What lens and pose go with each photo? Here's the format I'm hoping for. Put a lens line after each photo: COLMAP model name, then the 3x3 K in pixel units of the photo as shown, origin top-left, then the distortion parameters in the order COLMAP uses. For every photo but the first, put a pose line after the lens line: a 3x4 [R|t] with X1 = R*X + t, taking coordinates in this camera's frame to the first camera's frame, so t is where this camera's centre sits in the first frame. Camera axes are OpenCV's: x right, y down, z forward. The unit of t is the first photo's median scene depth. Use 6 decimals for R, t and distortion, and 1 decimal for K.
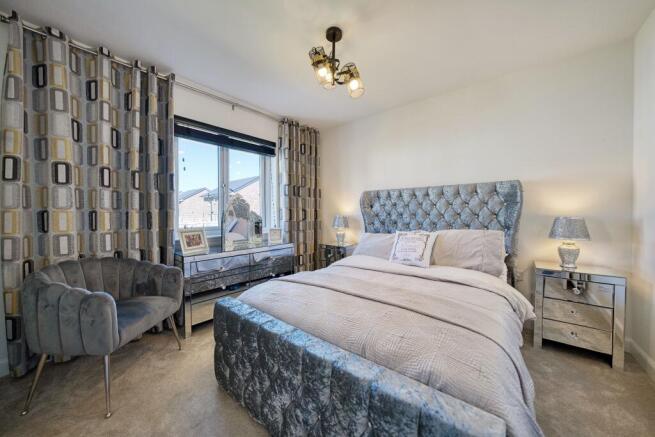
lens RADIAL K [[239.9, 0, 329.2], [0, 239.9, 214.9], [0, 0, 1]] dist [-0.014690, 0.000135]
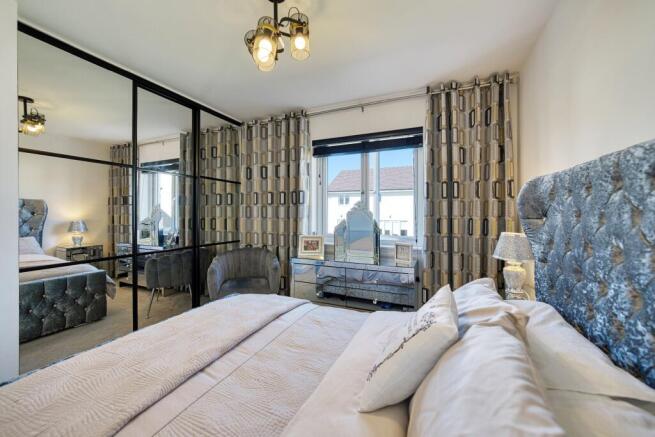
lens RADIAL K [[242.3, 0, 330.0], [0, 242.3, 215.2], [0, 0, 1]] dist [-0.003553, -0.000038]
pose [[0.278395, -0.006265, -0.960446, 0.398743], [-0.023468, 0.999636, -0.013323, -0.016653], [0.960180, 0.026249, 0.278146, 0.528488]]
